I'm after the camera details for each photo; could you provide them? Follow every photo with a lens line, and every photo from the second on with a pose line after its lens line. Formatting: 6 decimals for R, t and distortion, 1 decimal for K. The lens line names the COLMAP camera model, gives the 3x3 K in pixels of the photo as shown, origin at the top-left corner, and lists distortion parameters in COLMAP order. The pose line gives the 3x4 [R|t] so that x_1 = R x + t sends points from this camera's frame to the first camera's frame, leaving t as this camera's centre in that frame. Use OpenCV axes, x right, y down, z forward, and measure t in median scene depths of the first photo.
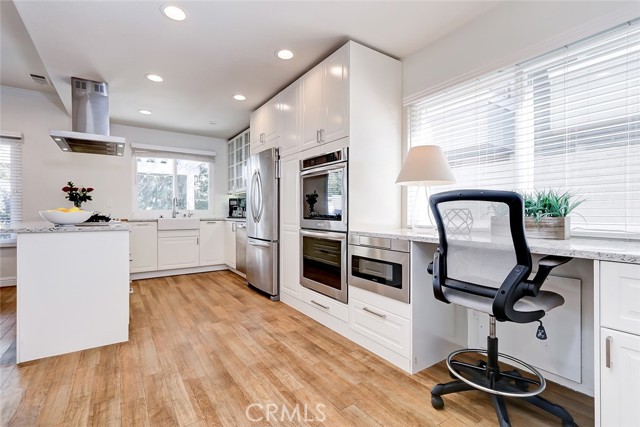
lens RADIAL K [[295.7, 0, 321.2], [0, 295.7, 213.9], [0, 0, 1]] dist [0.011204, -0.003134]
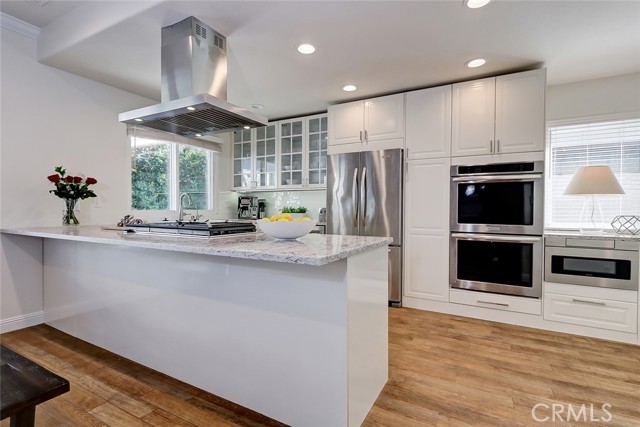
lens RADIAL K [[295.7, 0, 317.2], [0, 295.7, 211.2], [0, 0, 1]] dist [0.011204, -0.003134]
pose [[0.892922, -0.000032, 0.450212, -1.052650], [-0.001630, 0.999993, 0.003303, -0.029421], [-0.450209, -0.003683, 0.892916, 0.326006]]
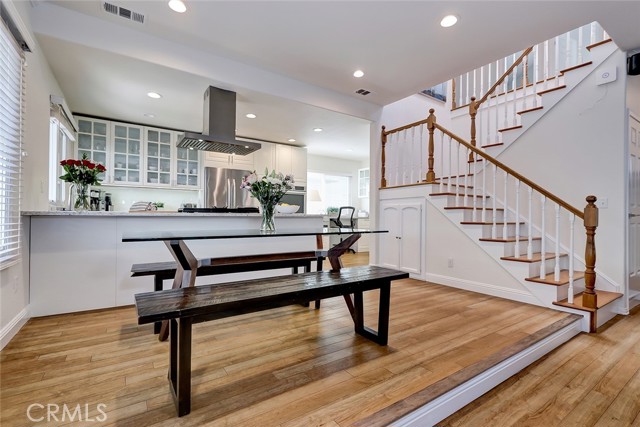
lens RADIAL K [[295.7, 0, 315.6], [0, 295.7, 217.3], [0, 0, 1]] dist [0.011204, -0.003134]
pose [[0.018116, -0.002912, 0.999832, -2.356627], [-0.001235, 0.999995, 0.002935, 0.046569], [-0.999835, -0.001288, 0.018112, 0.759187]]
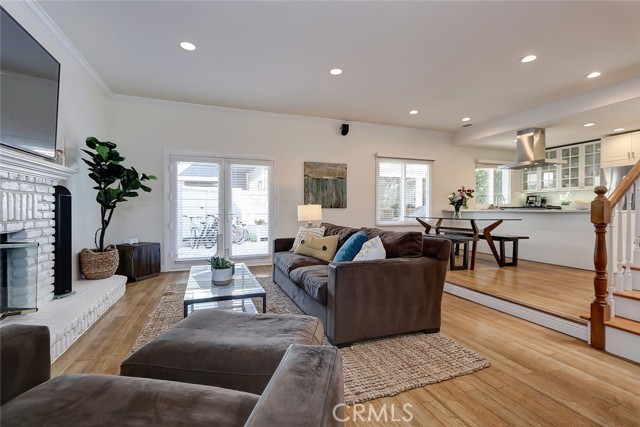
lens RADIAL K [[295.7, 0, 328.1], [0, 295.7, 209.9], [0, 0, 1]] dist [0.011204, -0.003134]
pose [[0.971340, 0.003582, -0.237666, -1.874947], [-0.004530, 0.999984, -0.003442, 0.048451], [0.237650, 0.004420, 0.971341, -1.174889]]
